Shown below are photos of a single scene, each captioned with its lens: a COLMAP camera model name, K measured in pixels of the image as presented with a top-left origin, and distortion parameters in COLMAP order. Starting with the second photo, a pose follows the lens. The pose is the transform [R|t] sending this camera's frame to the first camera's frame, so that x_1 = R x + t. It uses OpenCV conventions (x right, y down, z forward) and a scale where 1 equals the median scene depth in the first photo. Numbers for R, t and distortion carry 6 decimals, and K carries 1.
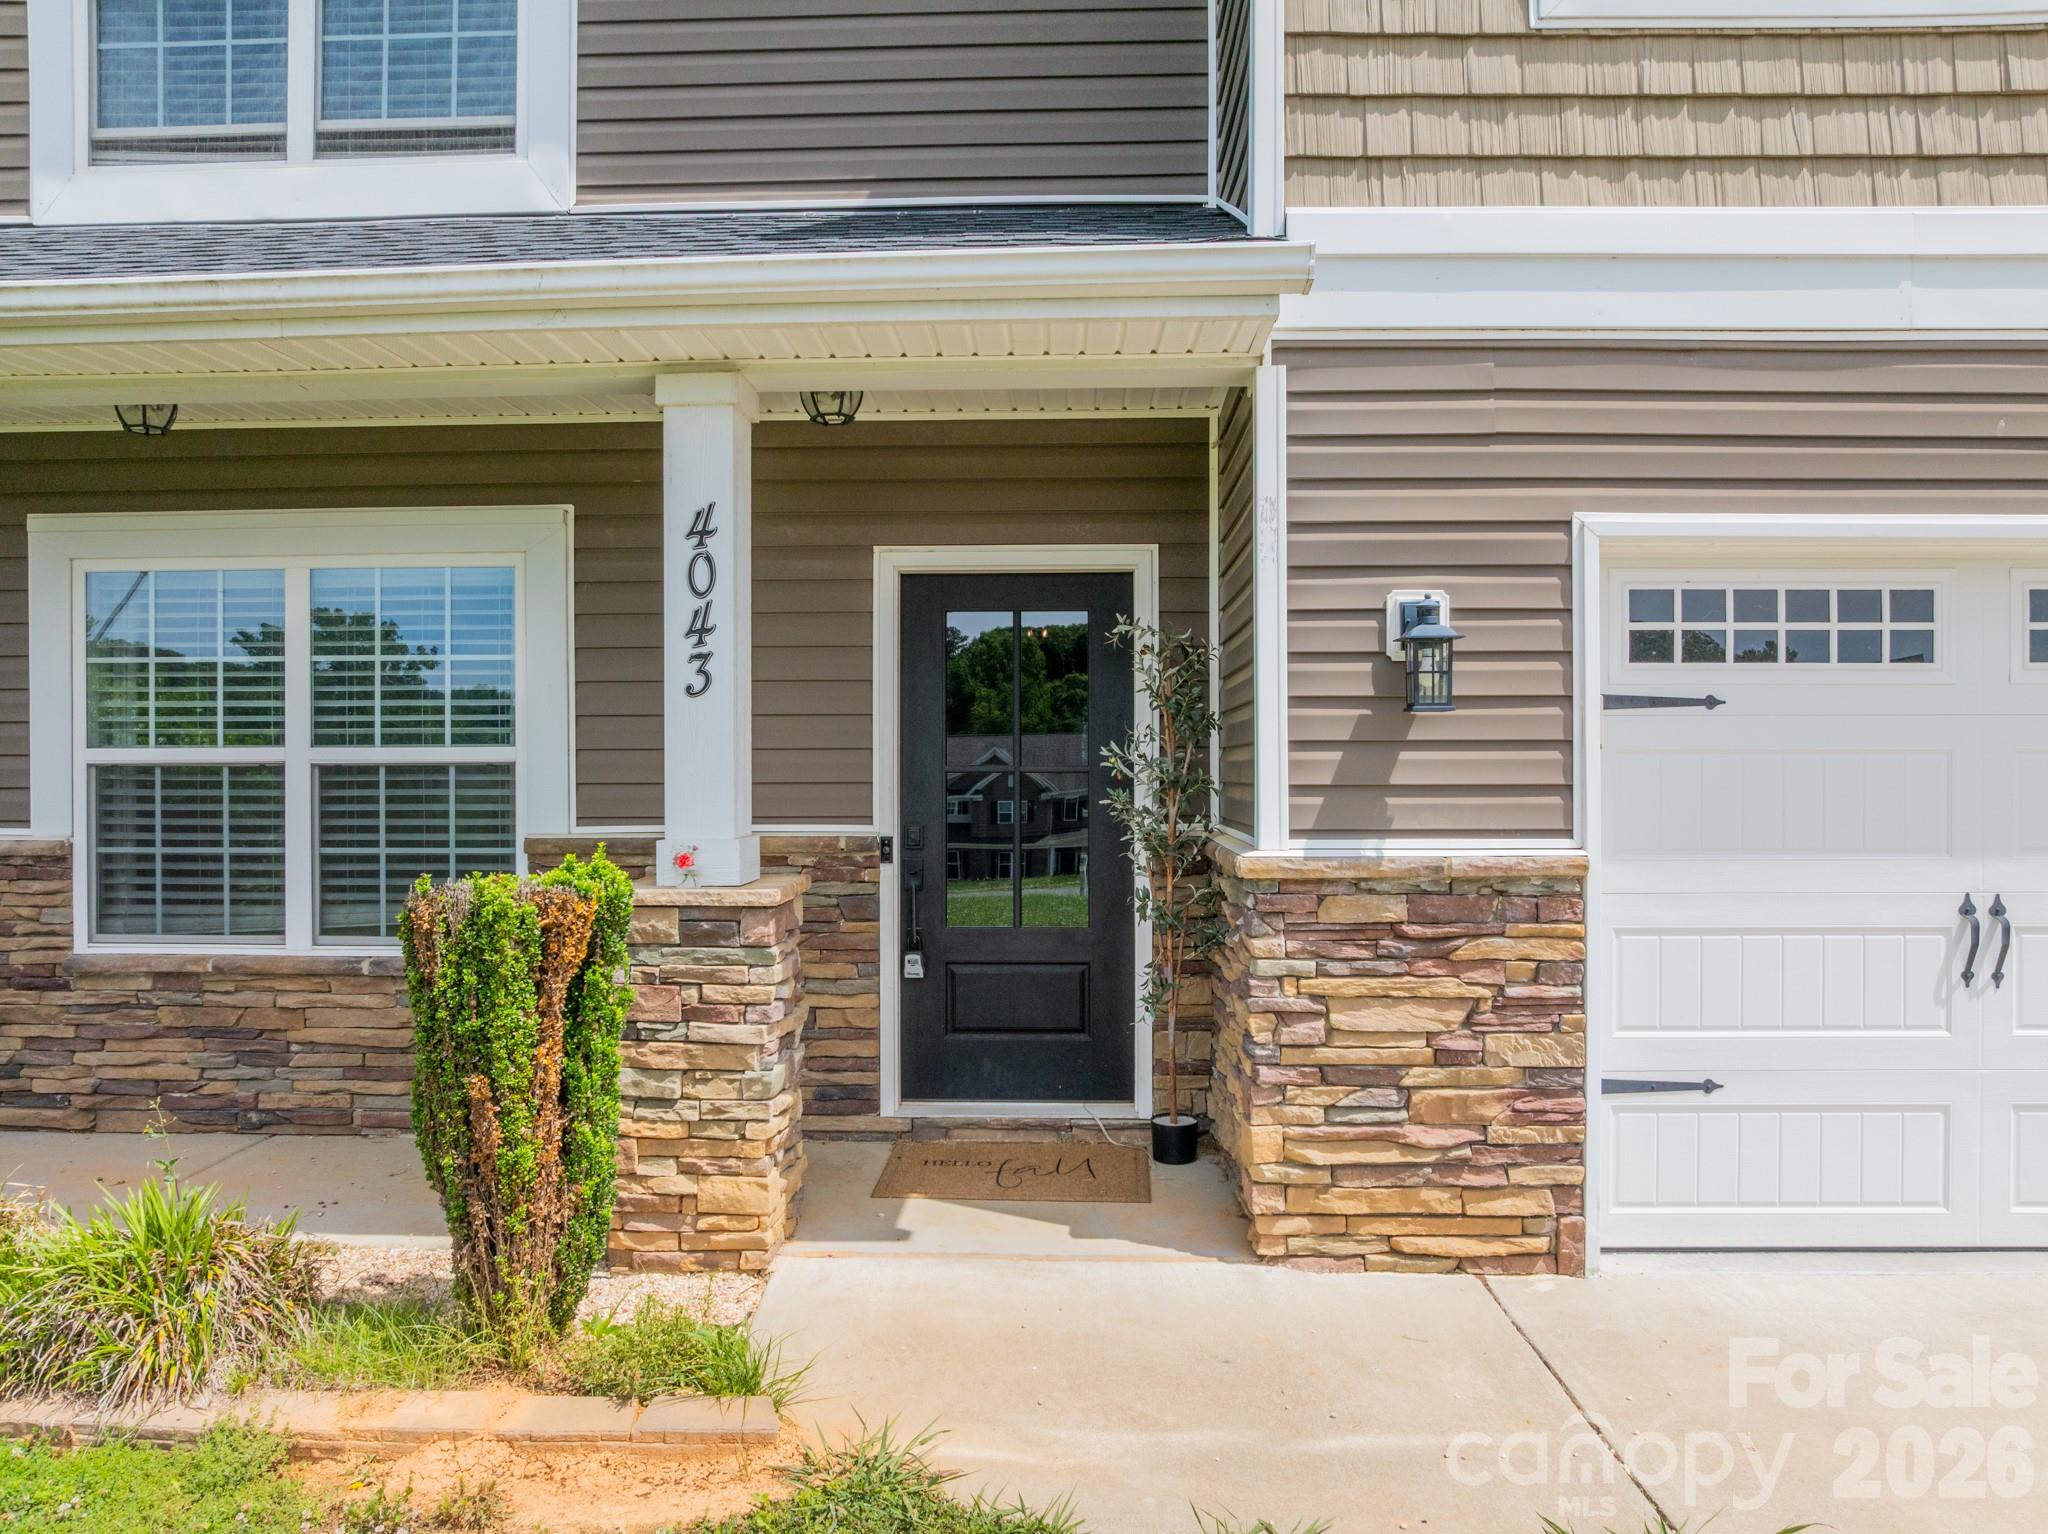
lens RADIAL K [[1448.9, 0, 1024.0], [0, 1448.9, 767.0], [0, 0, 1]] dist [-0.040432, 0.006078]
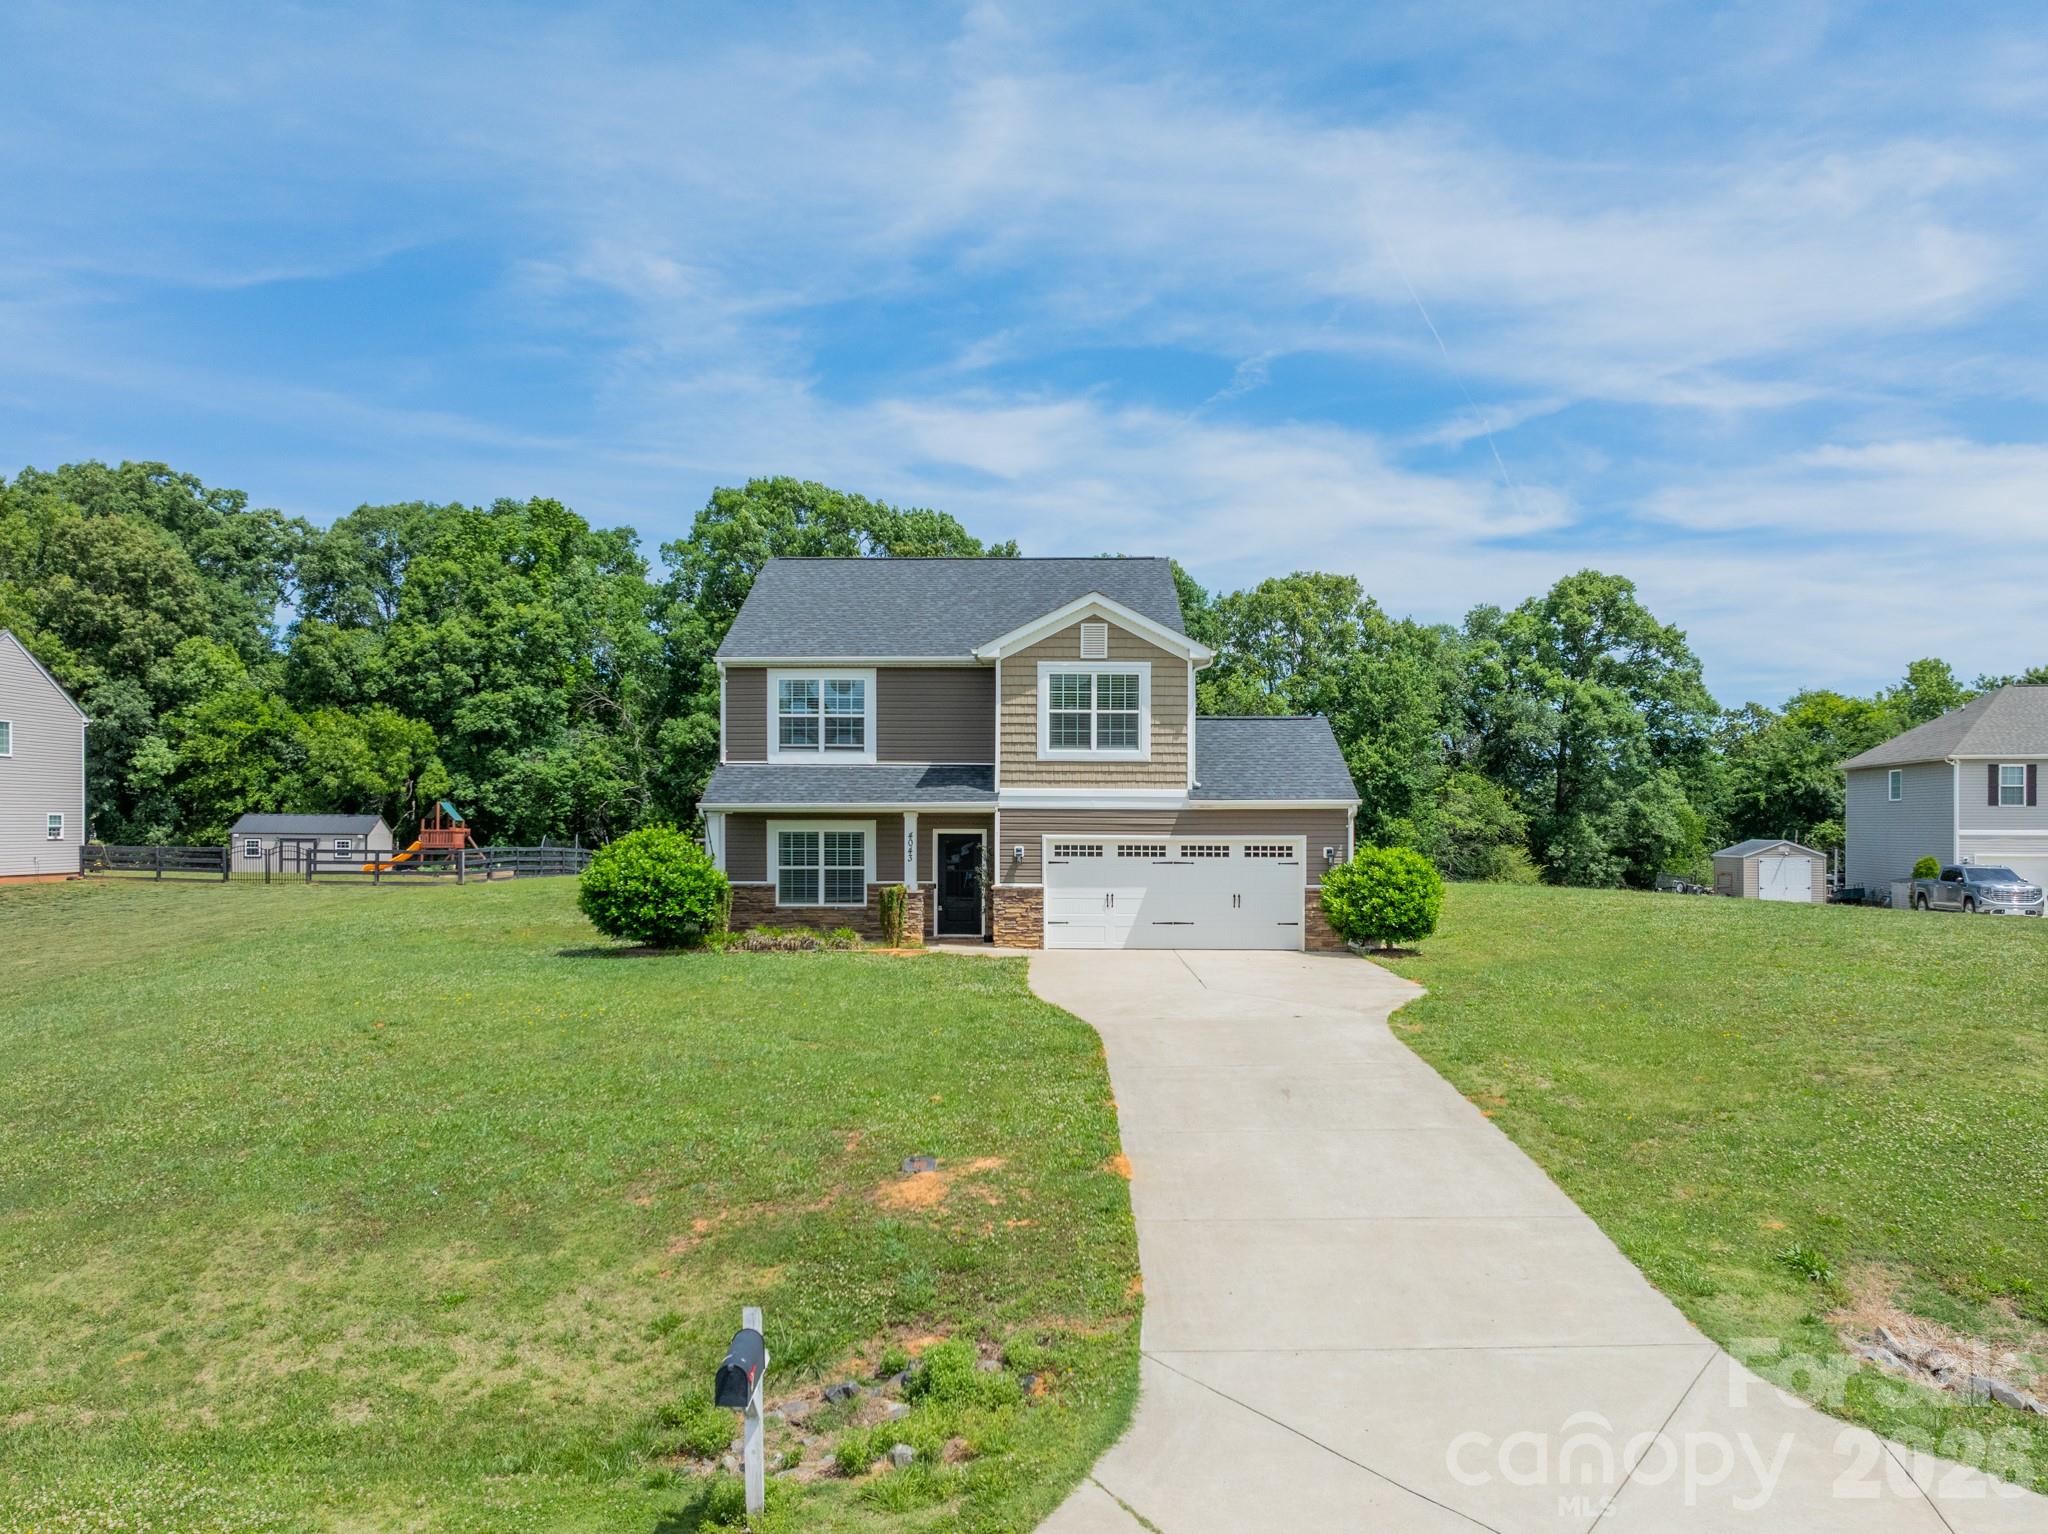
lens RADIAL K [[1461.2, 0, 1024.0], [0, 1461.2, 767.0], [0, 0, 1]] dist [-0.056334, -0.006516]
pose [[0.999813, 0.005994, 0.018388, 0.169070], [-0.005193, 0.999049, -0.043282, -0.195719], [-0.018630, 0.043179, 0.998894, -5.727689]]
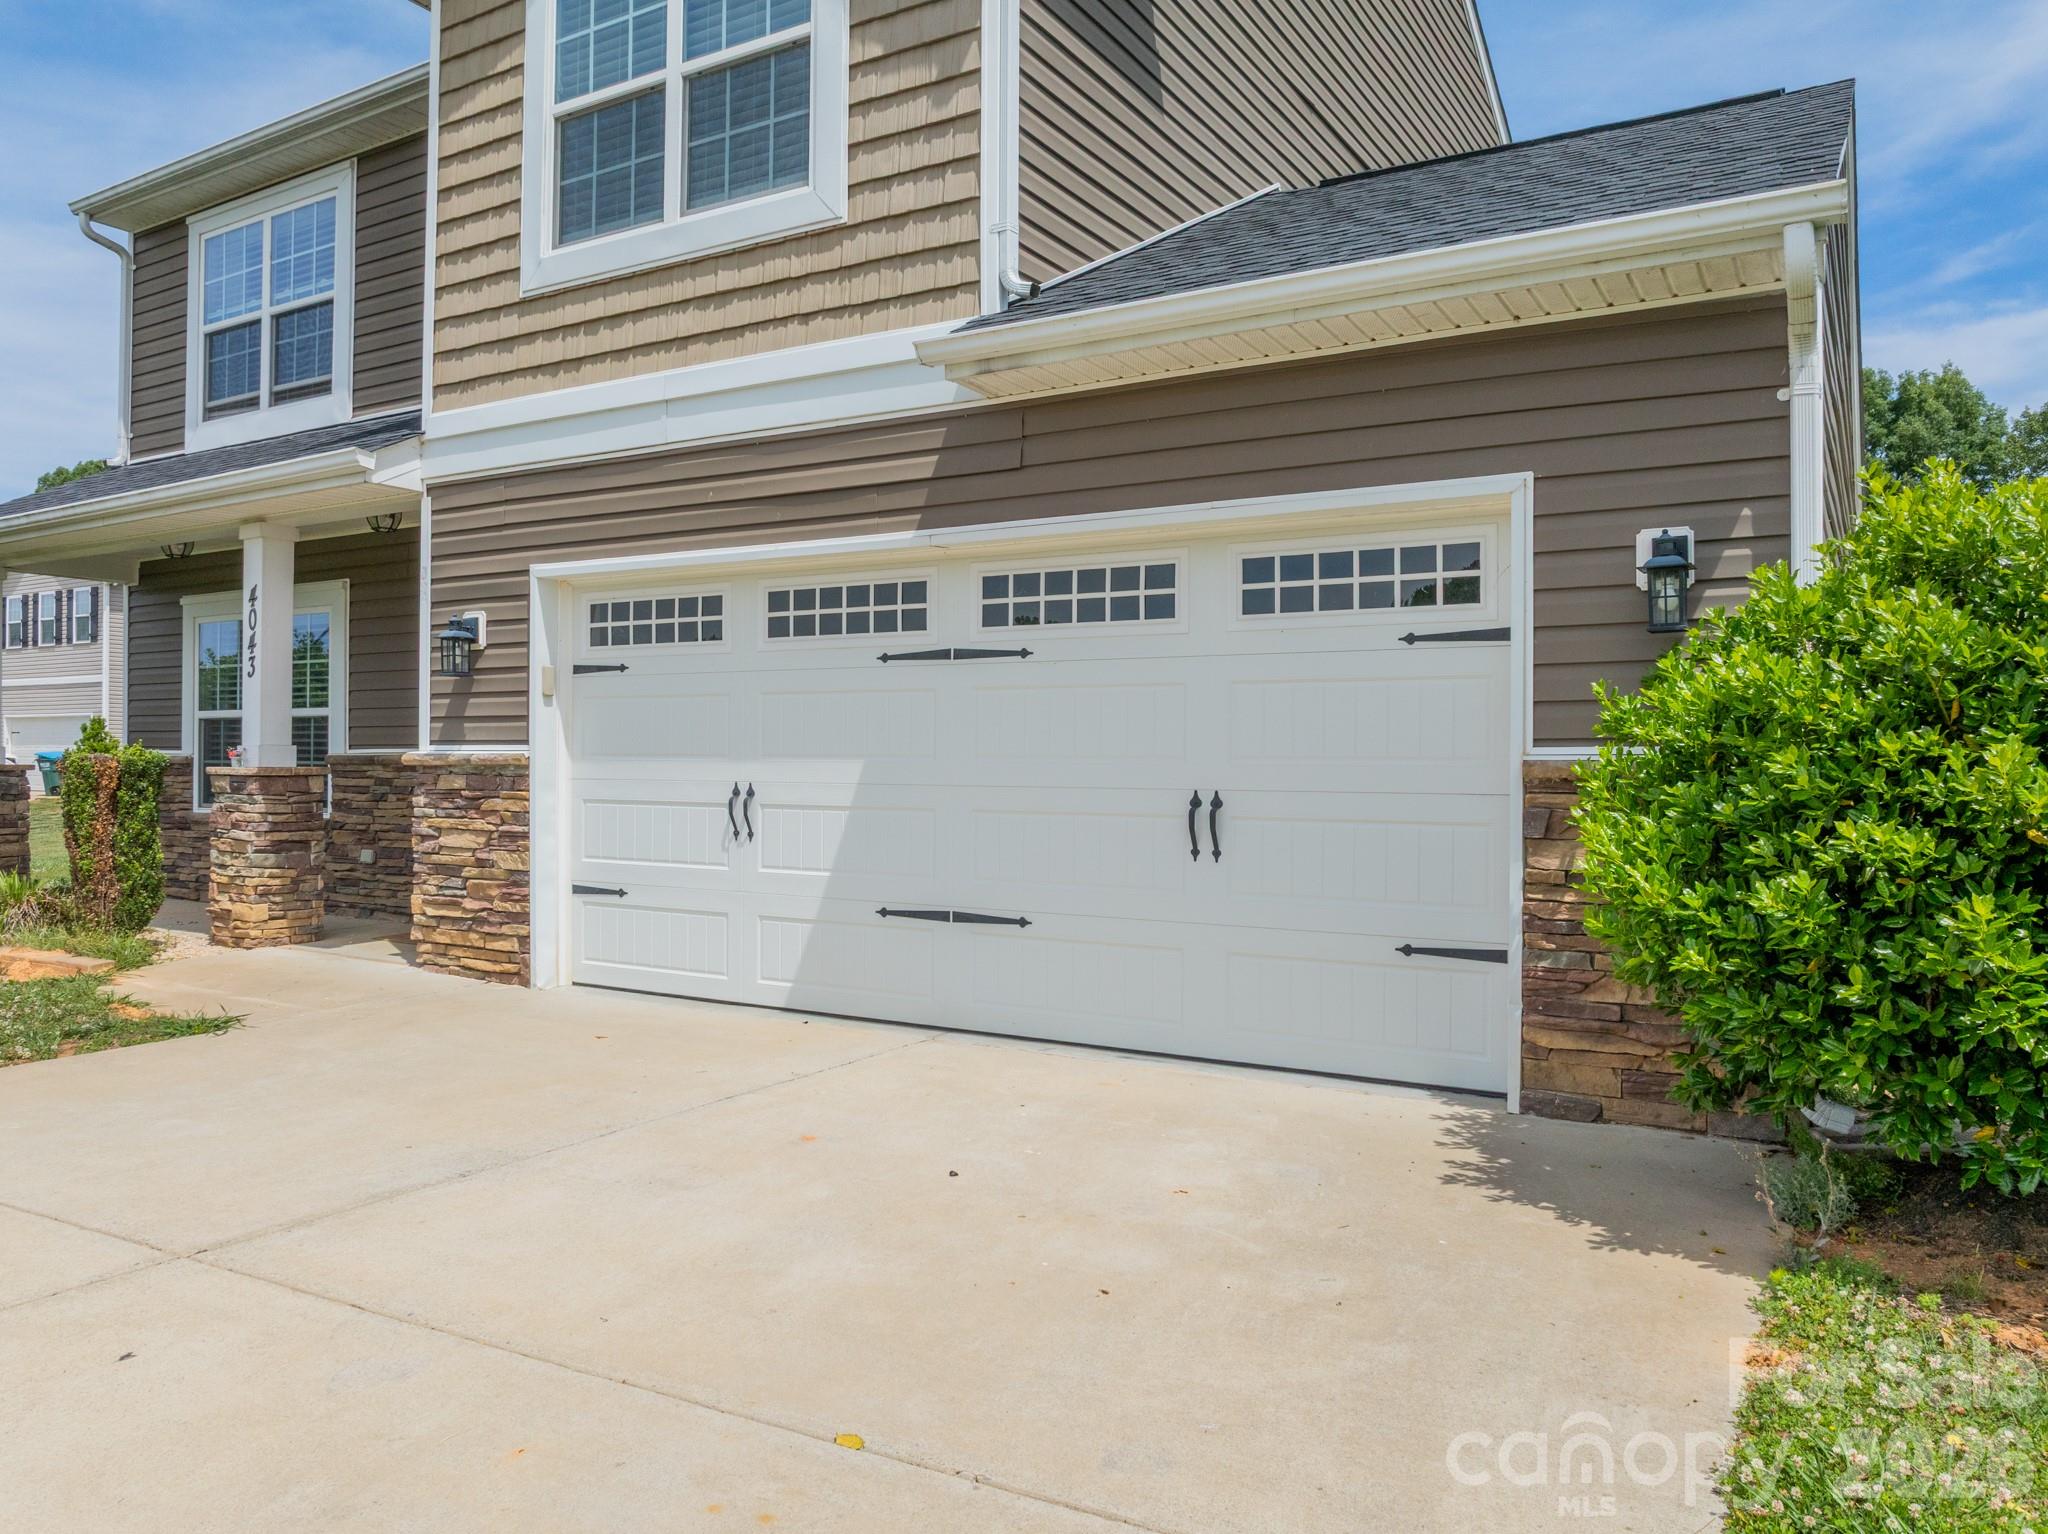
lens RADIAL K [[1461.2, 0, 1024.0], [0, 1461.2, 767.0], [0, 0, 1]] dist [-0.056334, -0.006516]
pose [[0.879855, 0.010024, -0.475136, 1.787699], [-0.009805, 0.999948, 0.002938, 0.065597], [0.475141, 0.002074, 0.879907, -0.308095]]
